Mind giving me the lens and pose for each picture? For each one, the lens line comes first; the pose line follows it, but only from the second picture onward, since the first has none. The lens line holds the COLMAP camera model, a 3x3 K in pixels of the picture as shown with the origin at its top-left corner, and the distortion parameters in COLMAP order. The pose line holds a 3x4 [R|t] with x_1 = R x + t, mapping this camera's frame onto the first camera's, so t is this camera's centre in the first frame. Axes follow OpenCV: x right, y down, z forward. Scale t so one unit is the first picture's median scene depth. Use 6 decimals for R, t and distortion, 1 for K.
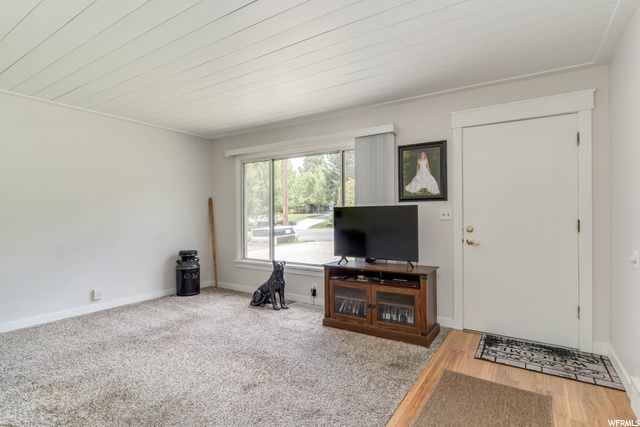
lens RADIAL K [[331.2, 0, 322.7], [0, 331.2, 215.1], [0, 0, 1]] dist [-0.007523, 0.001284]
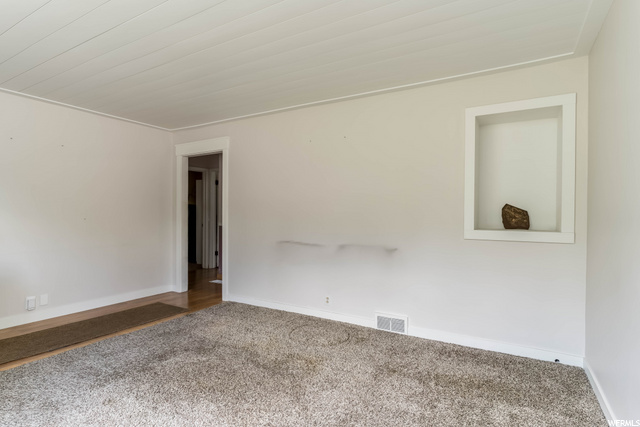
lens RADIAL K [[331.2, 0, 319.2], [0, 331.2, 214.3], [0, 0, 1]] dist [-0.007523, 0.001284]
pose [[-0.998732, -0.014968, -0.048063, -0.472367], [-0.014538, 0.999851, -0.009290, -0.007193], [0.048195, -0.008579, -0.998801, 1.355936]]
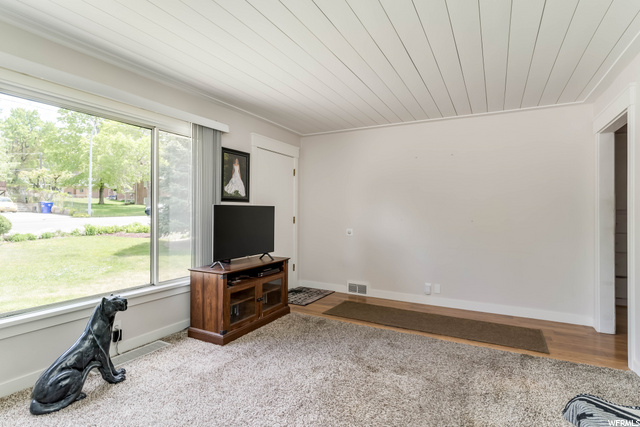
lens RADIAL K [[331.2, 0, 321.1], [0, 331.2, 211.9], [0, 0, 1]] dist [-0.007523, 0.001284]
pose [[-0.080163, -0.007374, 0.996754, -0.846268], [-0.017074, 0.999836, 0.006024, -0.019343], [-0.996636, -0.016535, -0.080276, 0.801235]]
